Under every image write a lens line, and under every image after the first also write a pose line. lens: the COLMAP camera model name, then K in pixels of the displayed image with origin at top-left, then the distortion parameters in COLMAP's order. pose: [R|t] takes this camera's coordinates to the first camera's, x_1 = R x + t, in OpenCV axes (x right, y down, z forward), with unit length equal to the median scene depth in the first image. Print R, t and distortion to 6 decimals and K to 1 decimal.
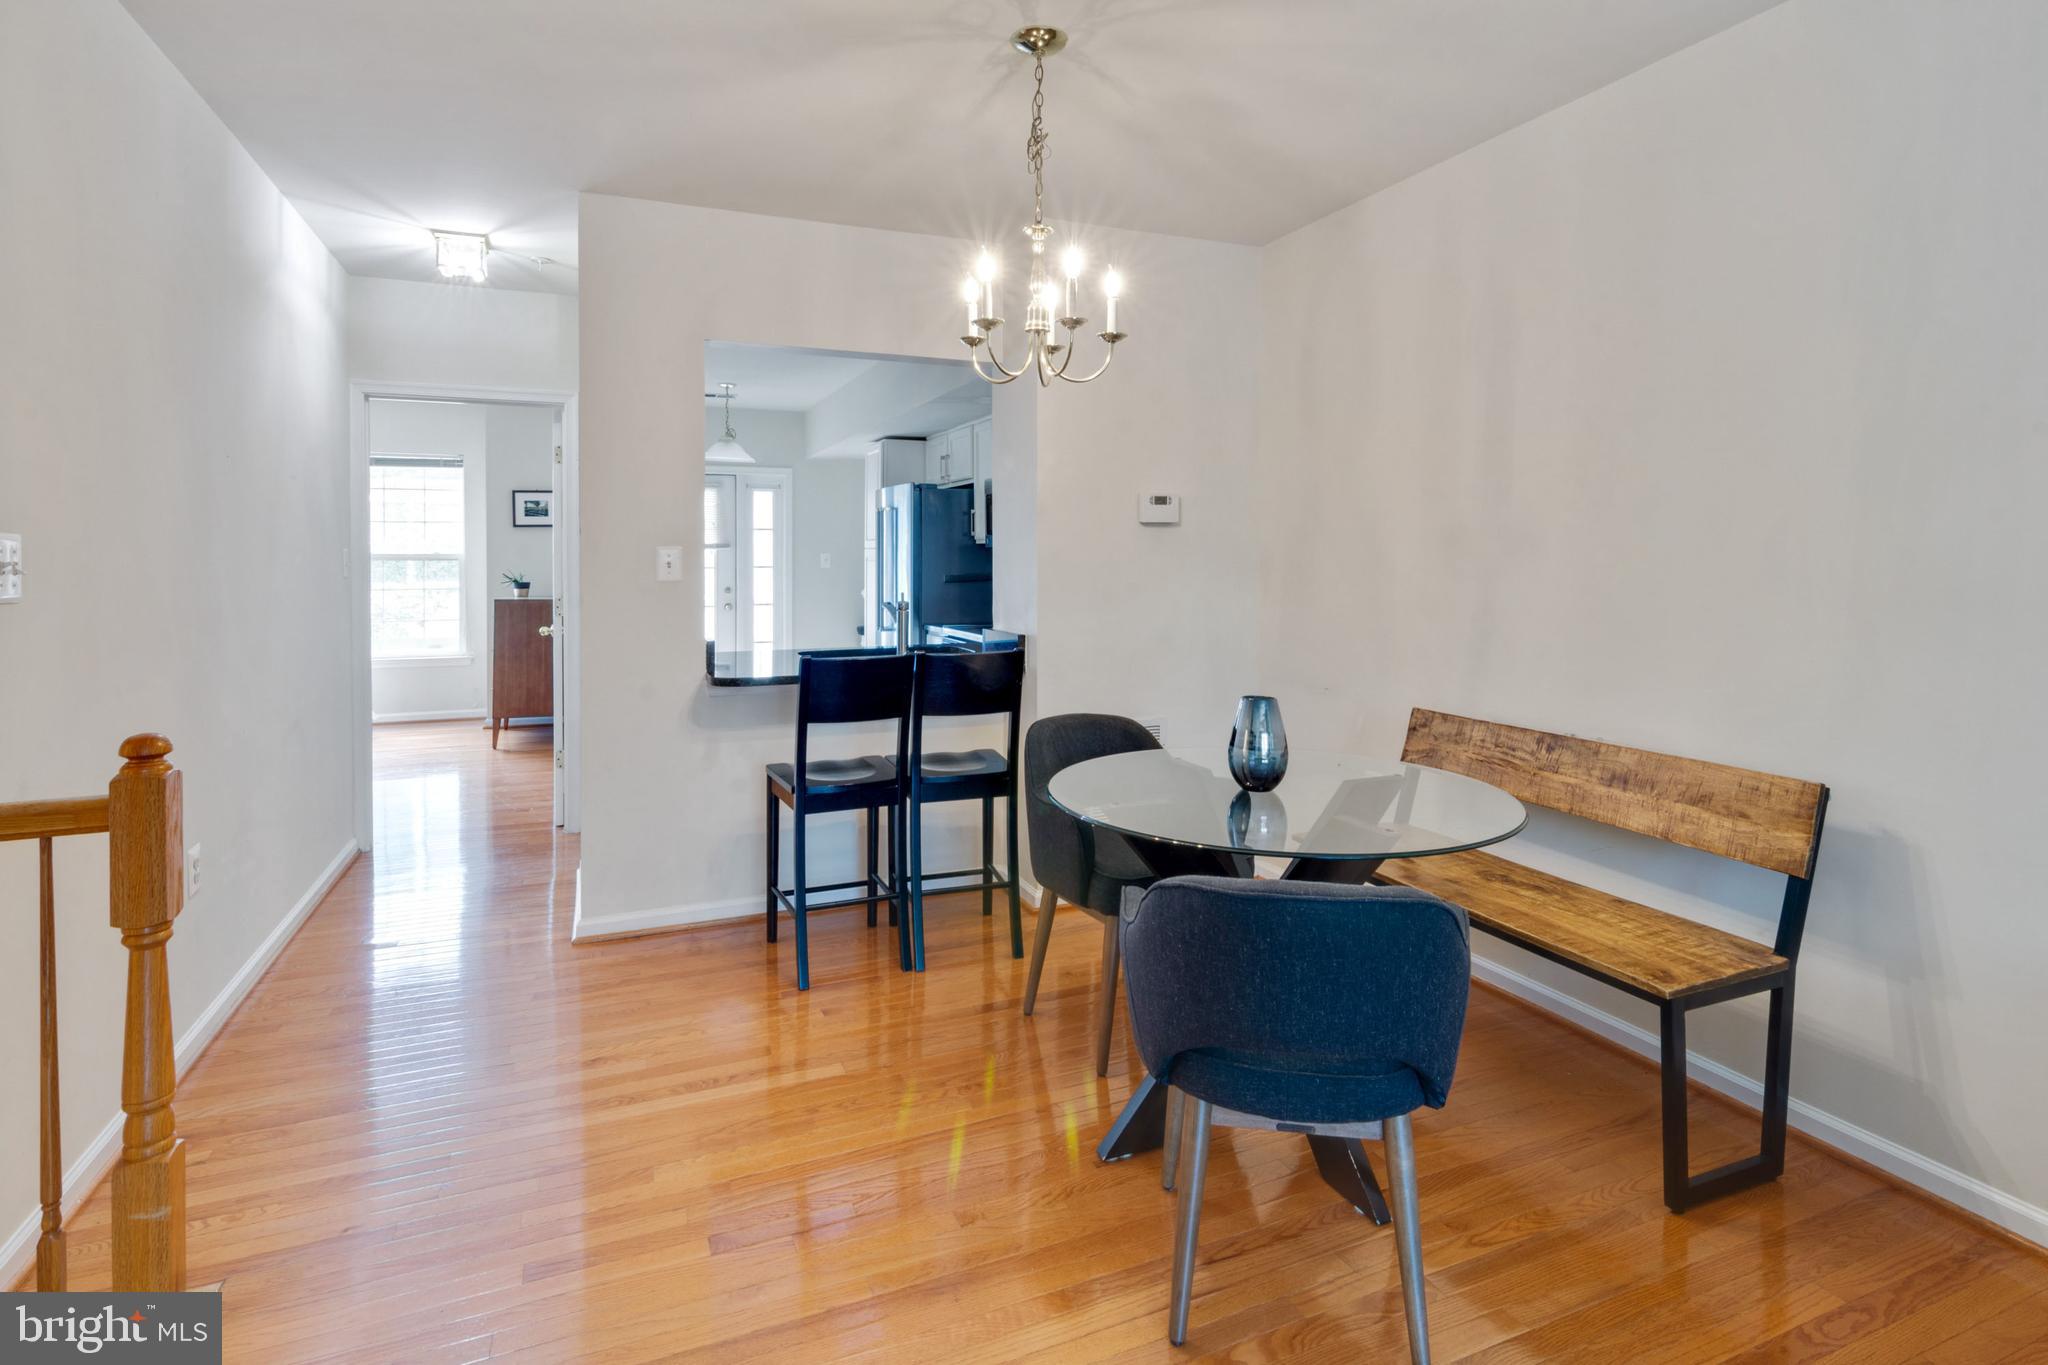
lens RADIAL K [[1005.8, 0, 1024.1], [0, 1005.8, 569.9], [0, 0, 1]] dist [0.001200, 0.000715]
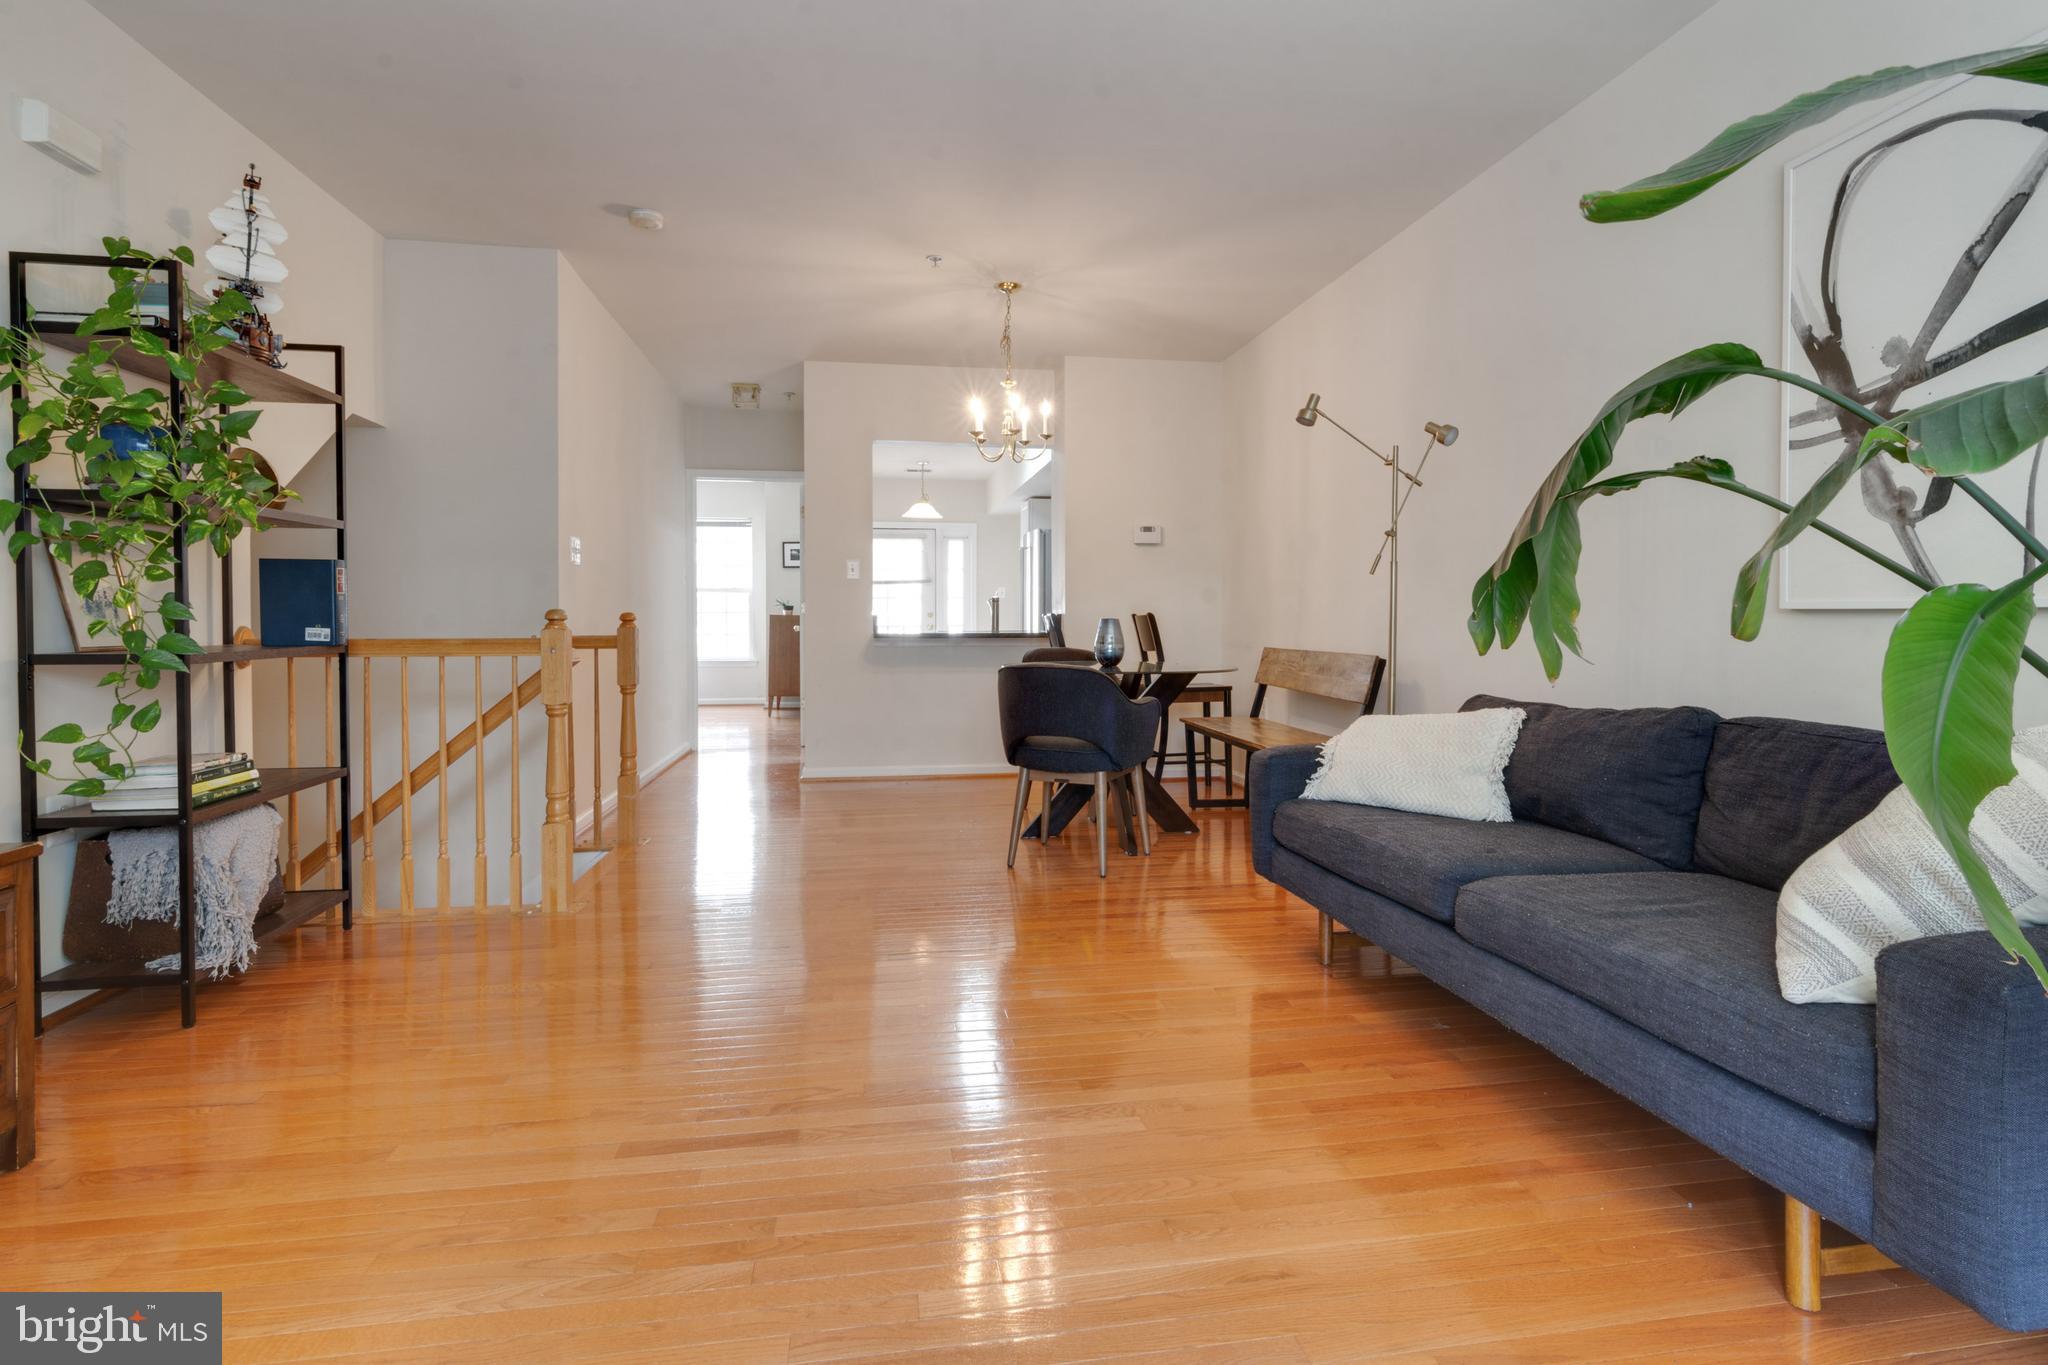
lens RADIAL K [[1005.8, 0, 1041.1], [0, 1005.8, 631.6], [0, 0, 1]] dist [0.001200, 0.000715]
pose [[0.972174, 0.002817, -0.234243, 0.204343], [-0.003696, 0.999988, -0.003312, 0.057660], [0.234231, 0.004085, 0.972172, -0.336814]]
